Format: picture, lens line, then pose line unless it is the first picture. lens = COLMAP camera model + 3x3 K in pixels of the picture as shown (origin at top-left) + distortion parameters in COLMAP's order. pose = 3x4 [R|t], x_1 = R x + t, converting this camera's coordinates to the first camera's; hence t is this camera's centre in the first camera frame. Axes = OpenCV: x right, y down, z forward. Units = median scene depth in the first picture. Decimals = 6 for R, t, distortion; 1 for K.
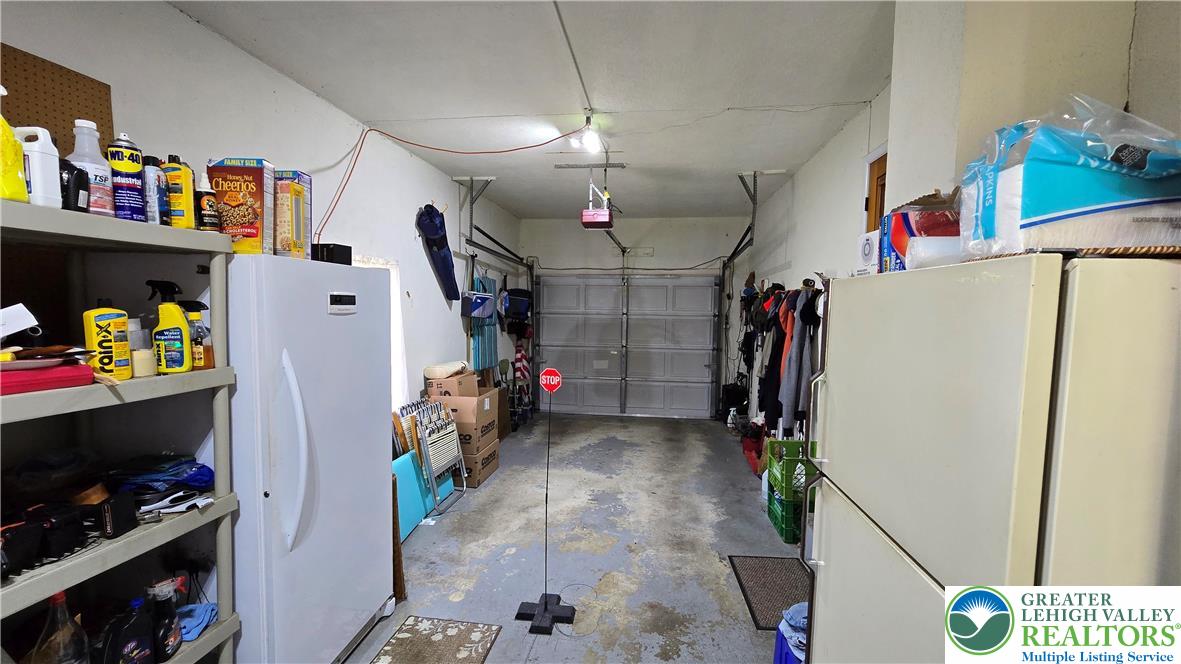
lens RADIAL K [[484.3, 0, 586.4], [0, 484.3, 340.5], [0, 0, 1]] dist [0.000198, -0.000121]
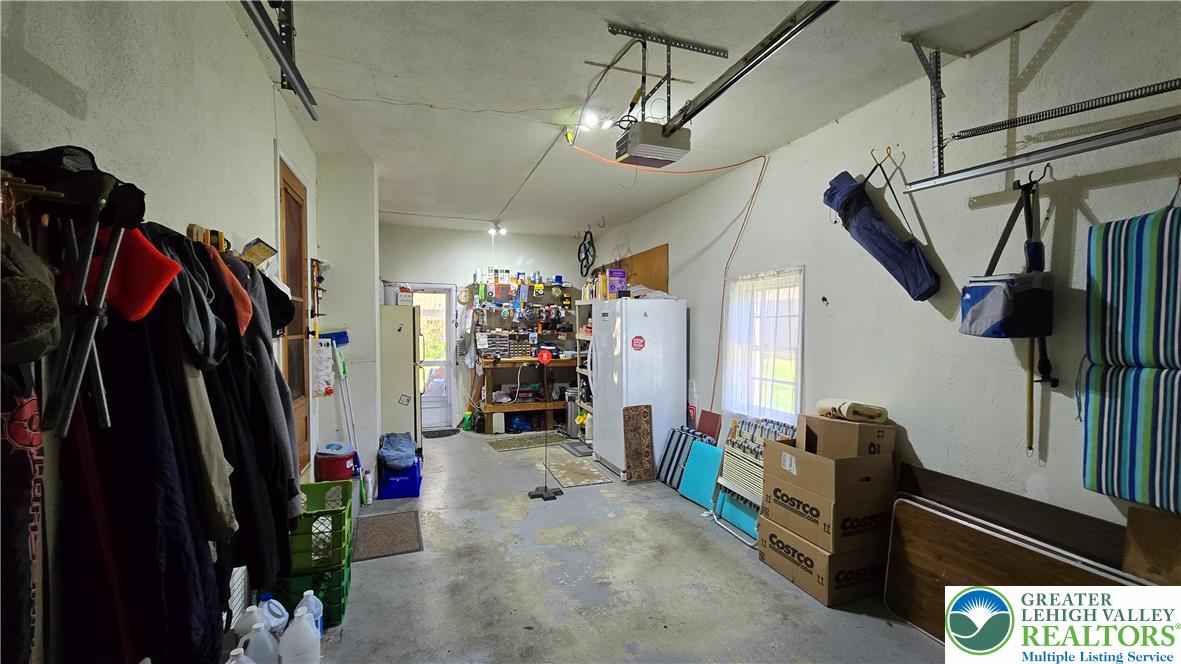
lens RADIAL K [[484.3, 0, 586.4], [0, 484.3, 340.5], [0, 0, 1]] dist [0.000198, -0.000121]
pose [[-0.885550, -0.004614, -0.464522, 0.419753], [-0.052814, 0.994467, 0.090805, -0.092662], [0.461533, 0.104946, -0.880894, 1.816688]]
